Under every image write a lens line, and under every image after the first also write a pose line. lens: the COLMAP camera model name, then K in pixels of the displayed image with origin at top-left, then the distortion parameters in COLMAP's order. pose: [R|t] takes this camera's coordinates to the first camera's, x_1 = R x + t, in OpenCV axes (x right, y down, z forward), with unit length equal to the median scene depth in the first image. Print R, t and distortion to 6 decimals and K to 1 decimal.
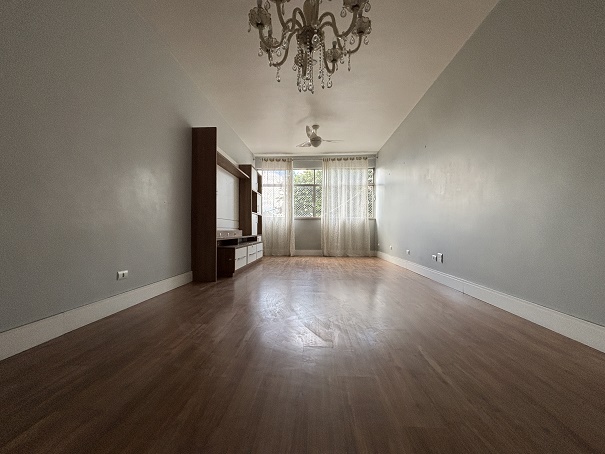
lens RADIAL K [[243.6, 0, 301.6], [0, 243.6, 228.7], [0, 0, 1]] dist [-0.000955, -0.000466]
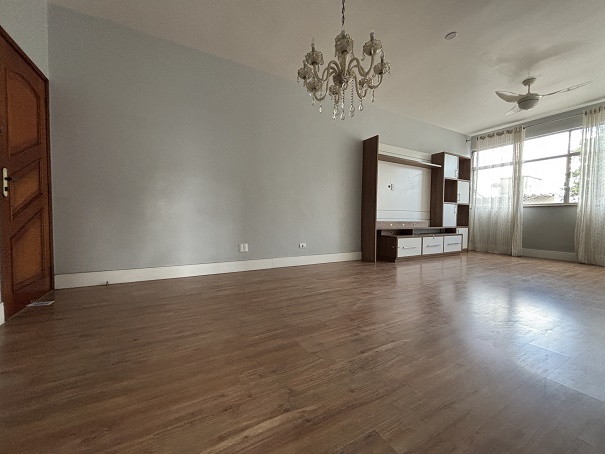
lens RADIAL K [[243.6, 0, 300.9], [0, 243.6, 226.9], [0, 0, 1]] dist [-0.000955, -0.000466]
pose [[0.522766, 0.036160, -0.851709, 0.374281], [-0.003379, 0.999180, 0.040347, -0.009597], [0.852470, -0.018214, 0.522459, 0.031609]]
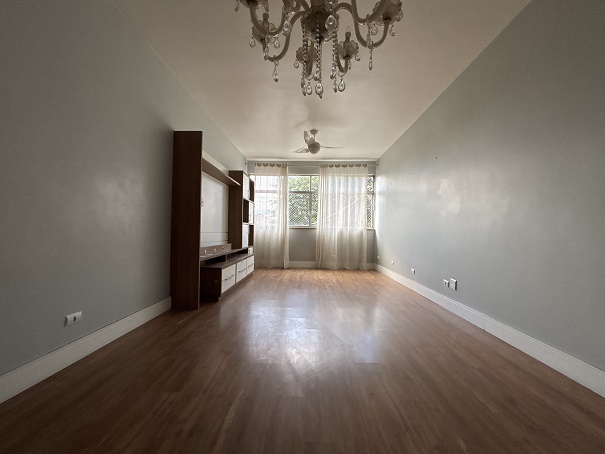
lens RADIAL K [[244.6, 0, 301.9], [0, 244.6, 228.0], [0, 0, 1]] dist [-0.000308, -0.000542]
pose [[0.999432, 0.014358, 0.030488, -0.011367], [-0.014178, 0.999881, -0.006097, -0.053832], [-0.030572, 0.005661, 0.999517, 0.089828]]
